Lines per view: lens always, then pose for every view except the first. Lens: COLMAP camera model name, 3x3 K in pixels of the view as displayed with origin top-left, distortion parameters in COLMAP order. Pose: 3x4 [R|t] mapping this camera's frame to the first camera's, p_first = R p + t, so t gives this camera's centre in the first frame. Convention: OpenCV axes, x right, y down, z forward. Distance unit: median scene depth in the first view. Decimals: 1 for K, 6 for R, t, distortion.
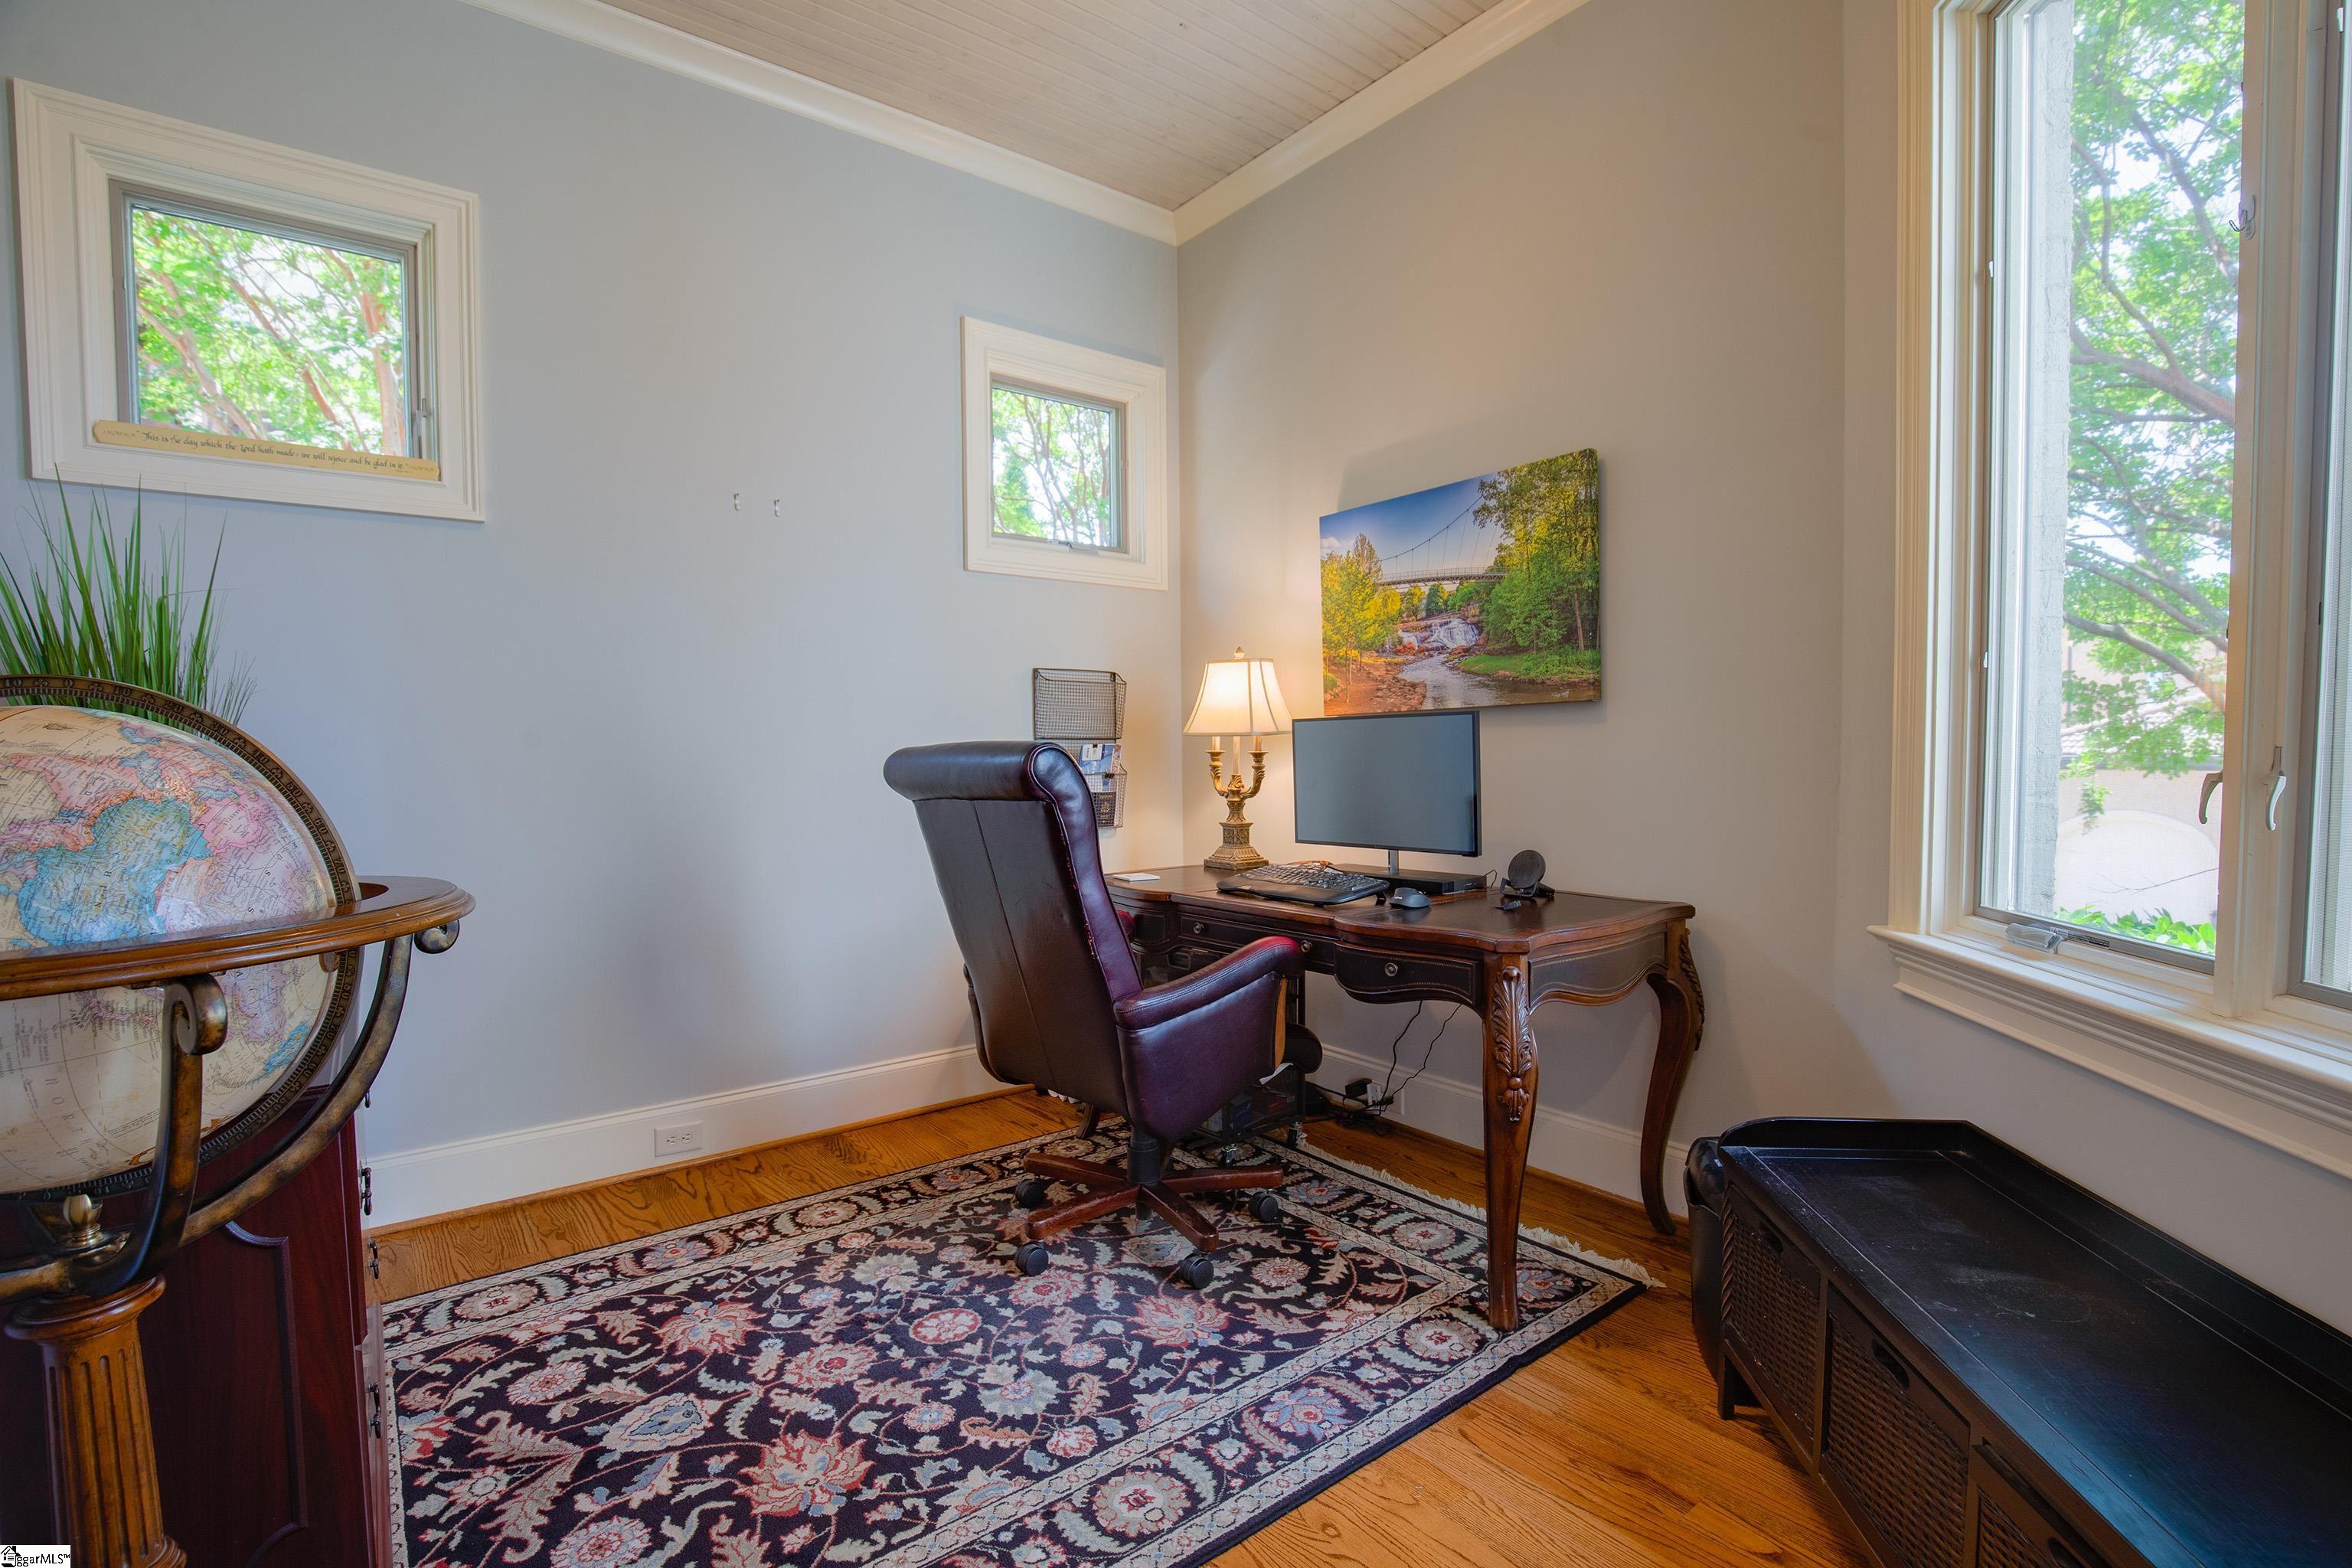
lens RADIAL K [[1089.7, 0, 1179.0], [0, 1089.7, 801.9], [0, 0, 1]] dist [-0.039404, 0.009197]
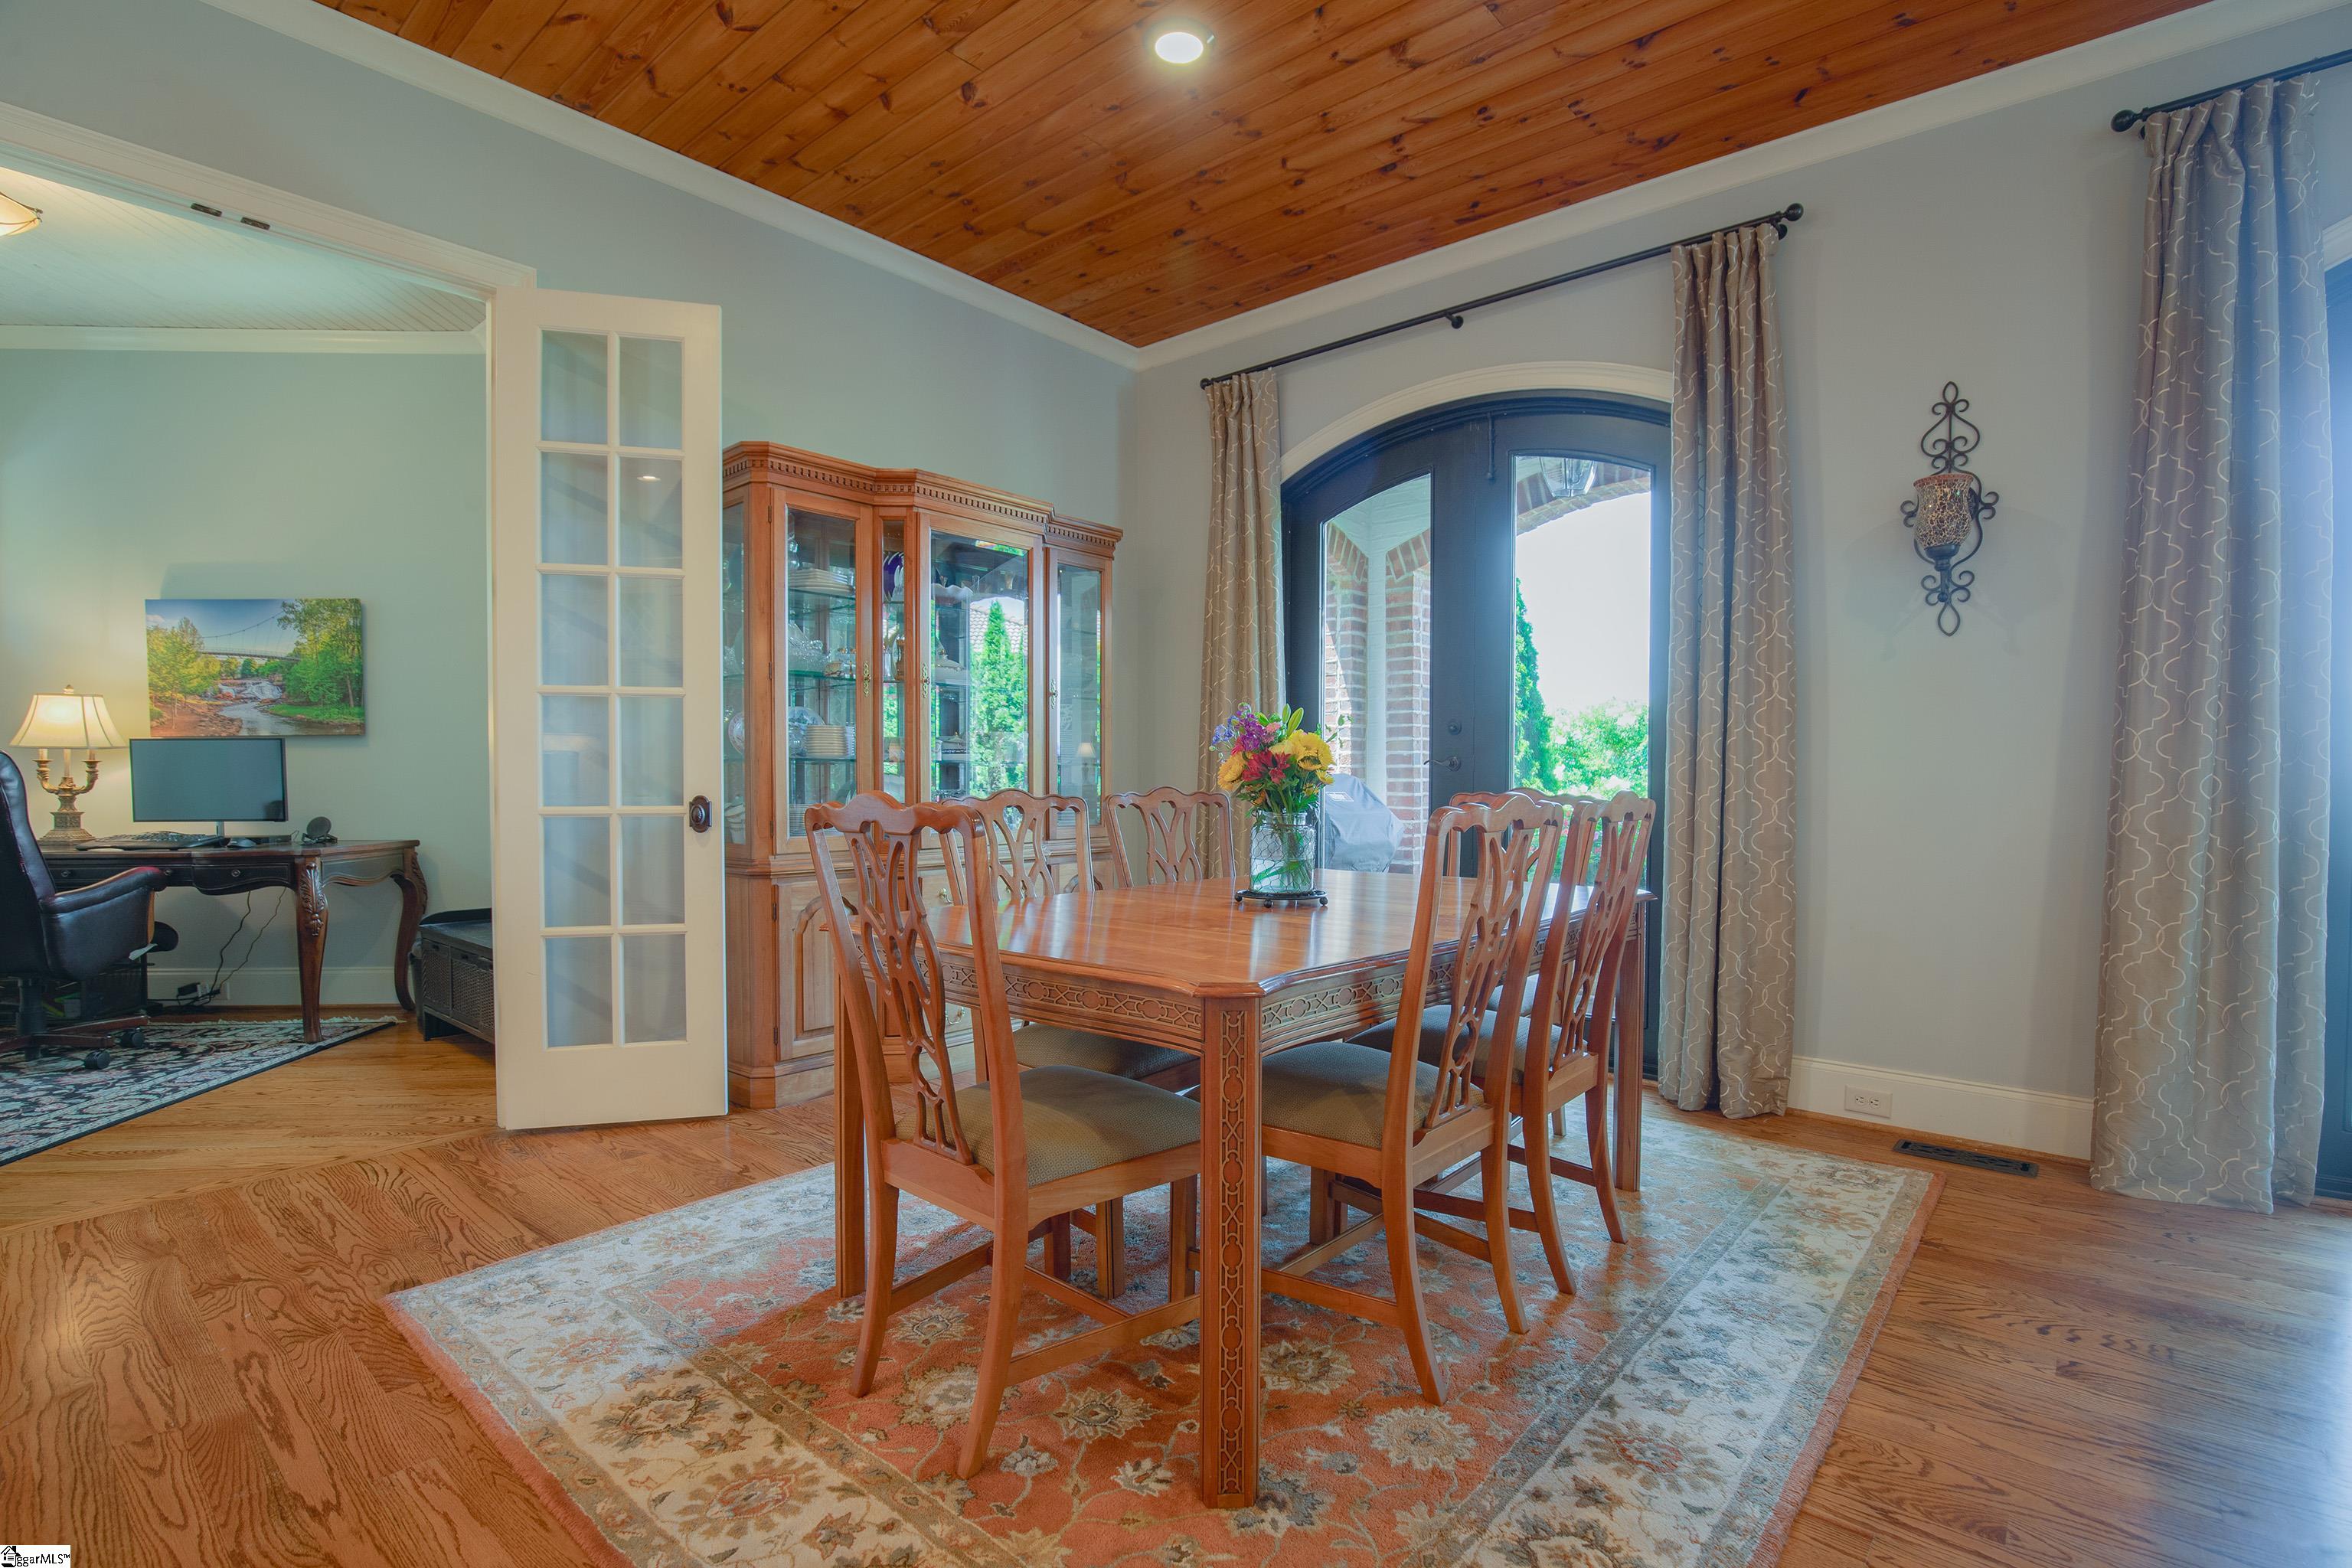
lens RADIAL K [[1089.7, 0, 1179.0], [0, 1089.7, 801.9], [0, 0, 1]] dist [-0.039404, 0.009197]
pose [[0.550377, -0.008779, 0.834870, -0.330068], [0.032779, 0.999401, -0.011100, 0.077358], [-0.834272, 0.033476, 0.550335, -1.039048]]
